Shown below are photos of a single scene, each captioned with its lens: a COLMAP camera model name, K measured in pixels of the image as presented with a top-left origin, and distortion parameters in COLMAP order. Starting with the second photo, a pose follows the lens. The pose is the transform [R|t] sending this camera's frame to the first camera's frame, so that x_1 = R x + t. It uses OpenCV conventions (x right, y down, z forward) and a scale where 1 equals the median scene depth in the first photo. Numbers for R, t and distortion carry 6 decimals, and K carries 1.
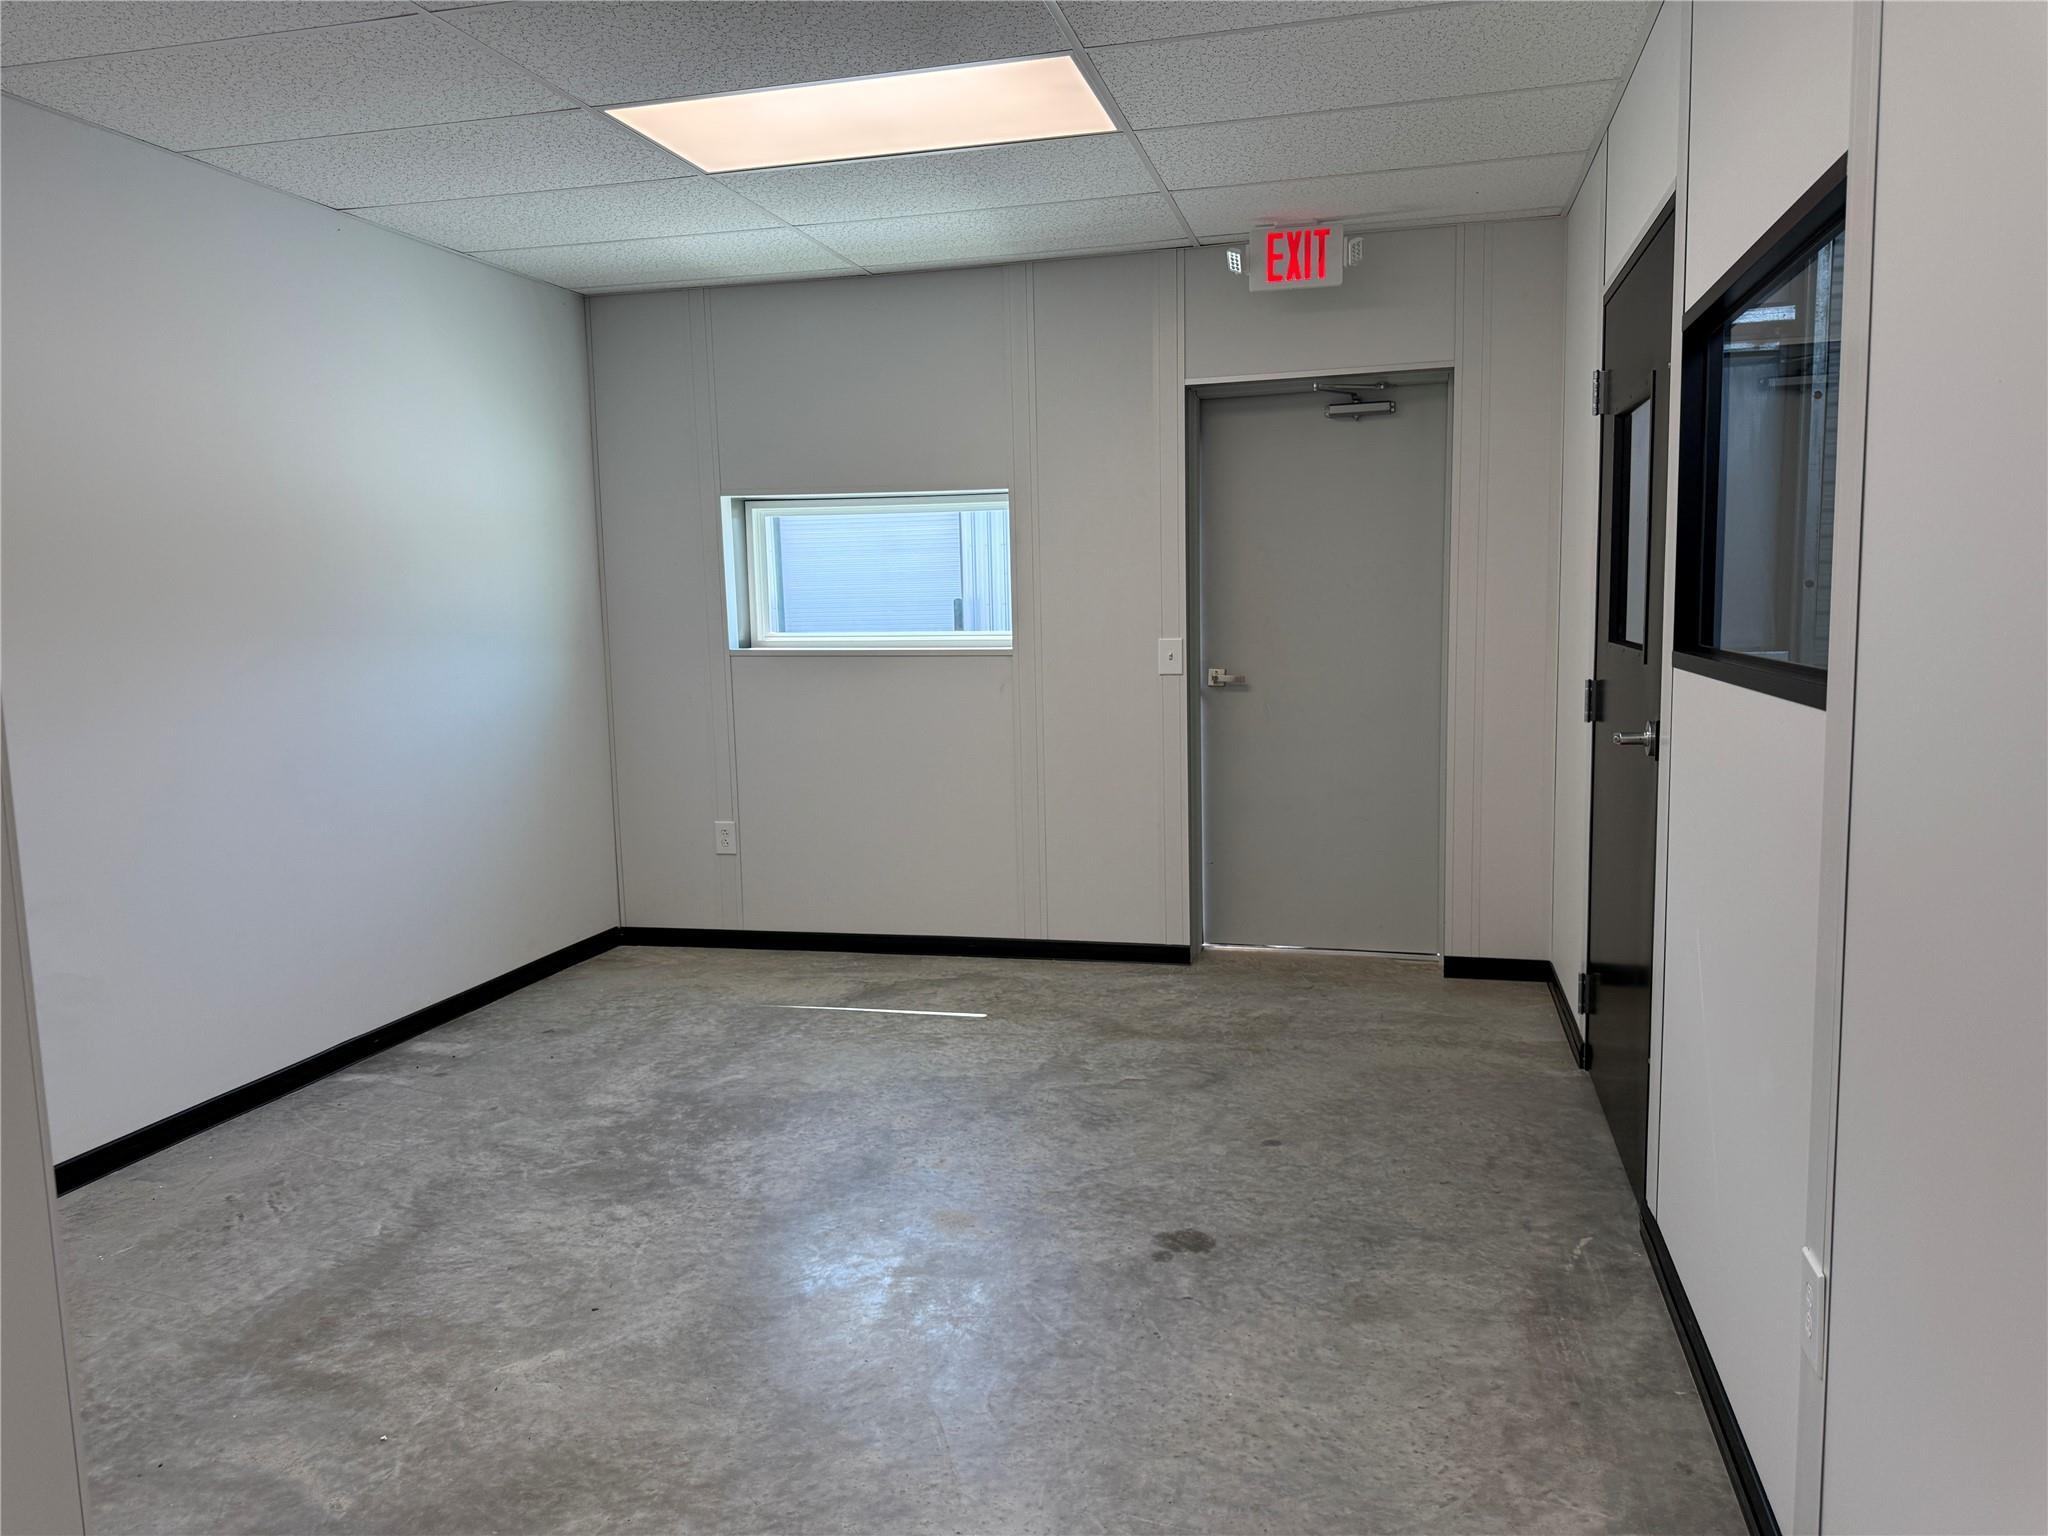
lens RADIAL K [[1457.3, 0, 1024.4], [0, 1457.3, 765.6], [0, 0, 1]] dist [0.002311, -0.010850]
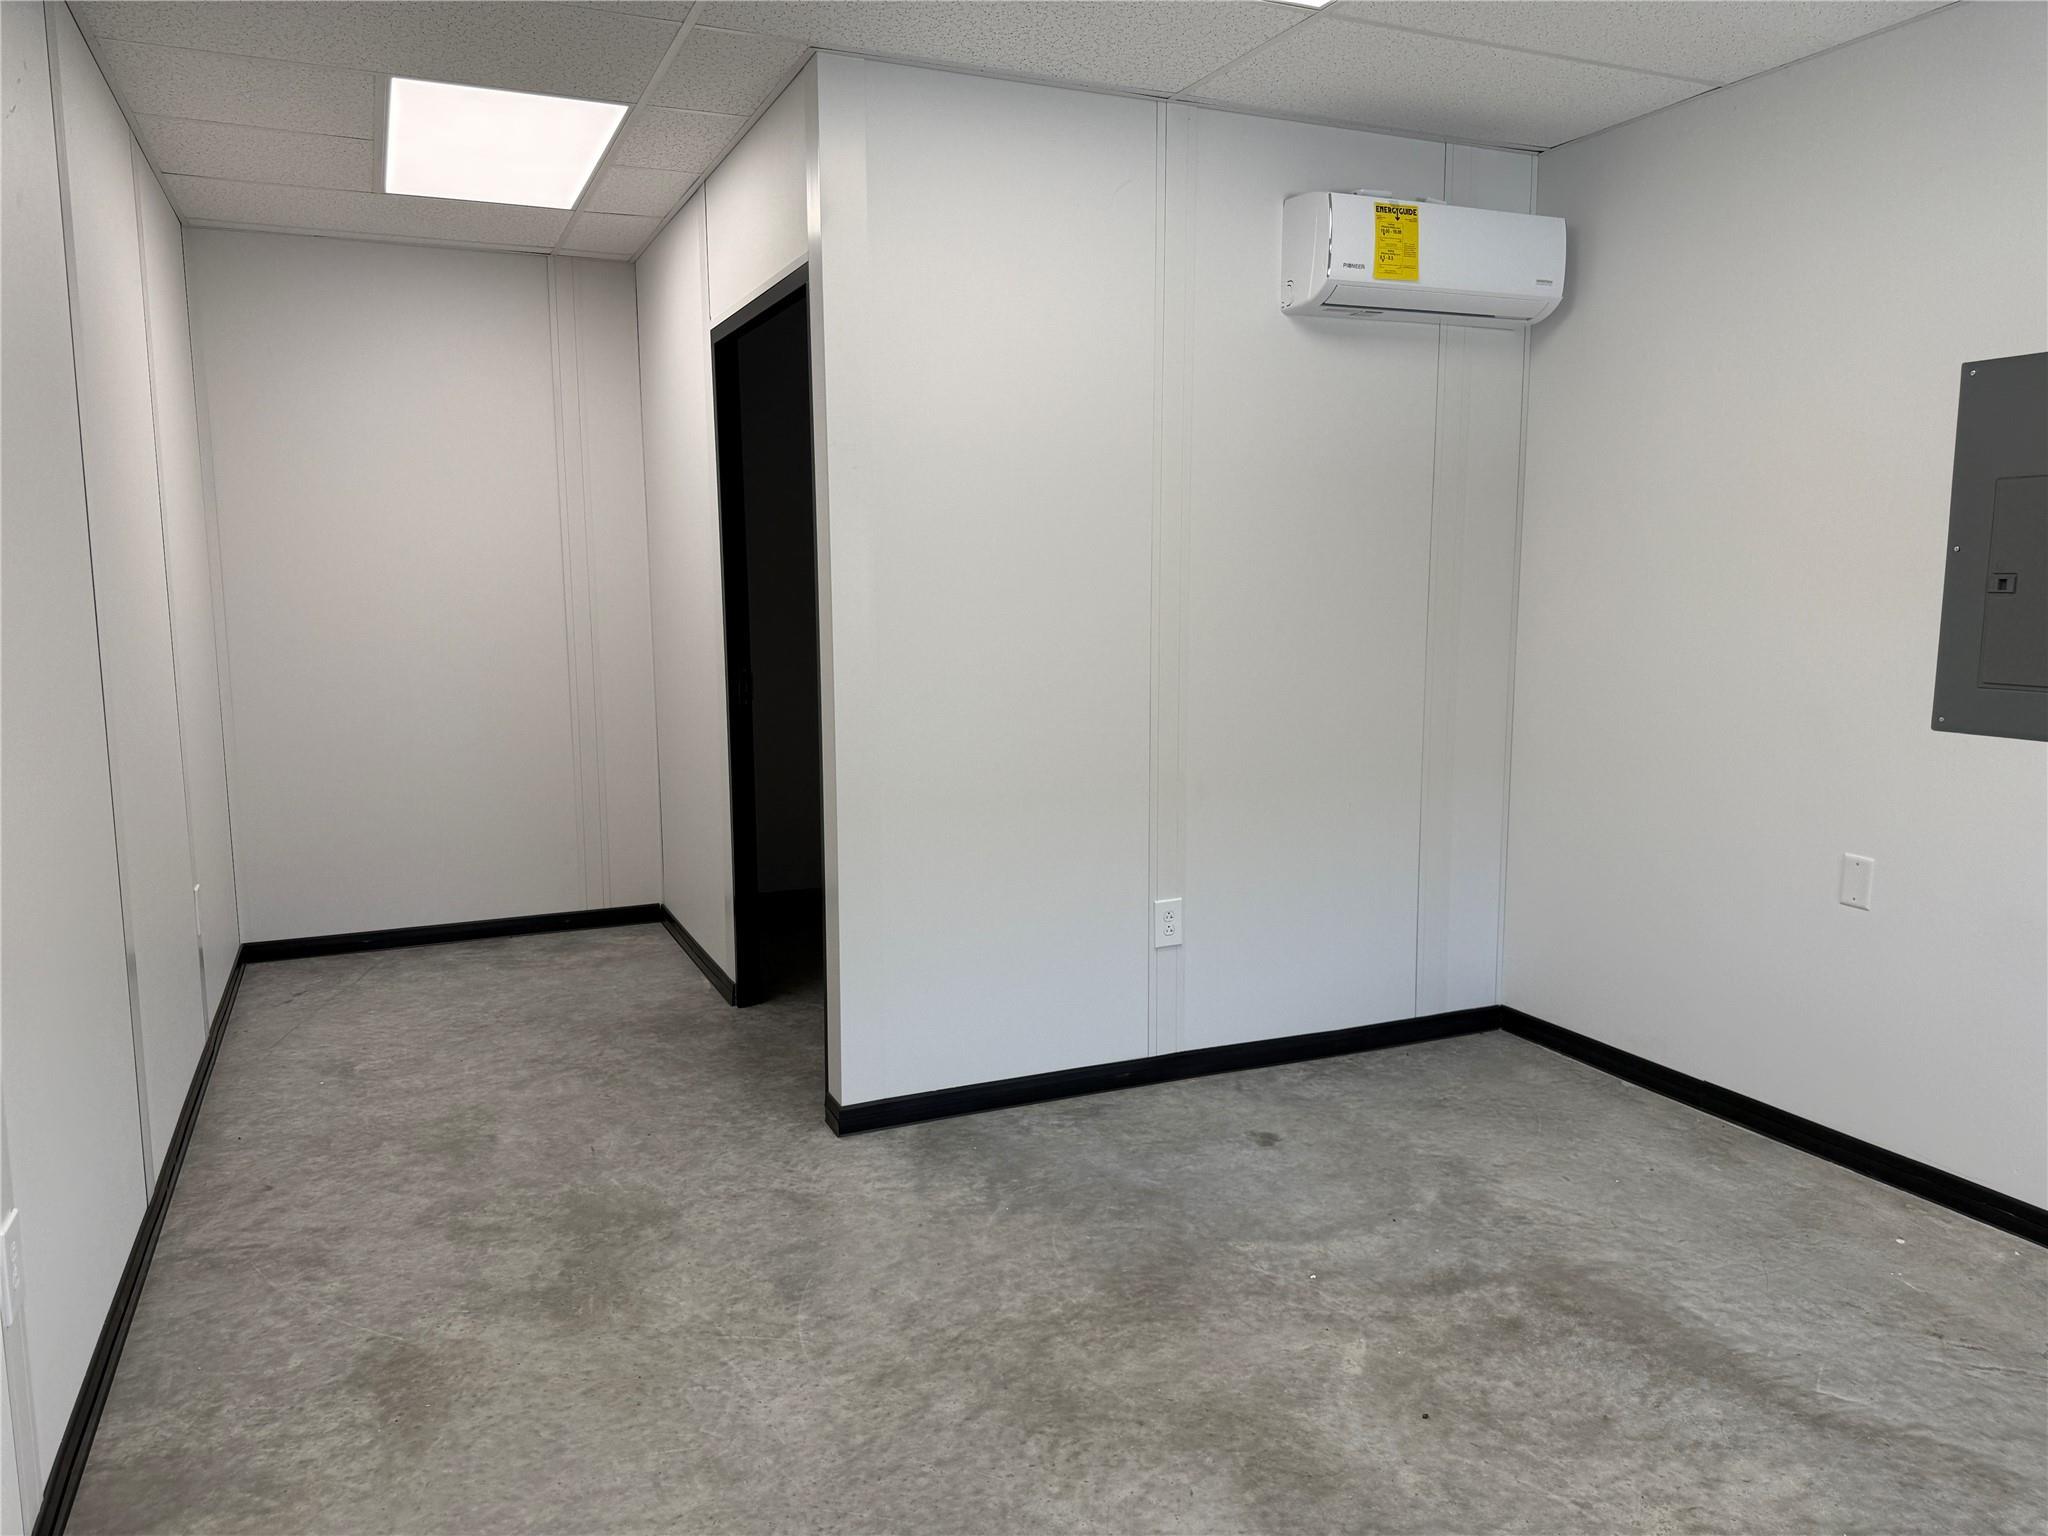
lens RADIAL K [[1457.3, 0, 1023.6], [0, 1457.3, 771.1], [0, 0, 1]] dist [0.002311, -0.010850]
pose [[-0.784402, 0.109686, -0.610478, 0.410099], [-0.053185, 0.968720, 0.242389, -0.206492], [0.617969, 0.222599, -0.754032, 1.584011]]
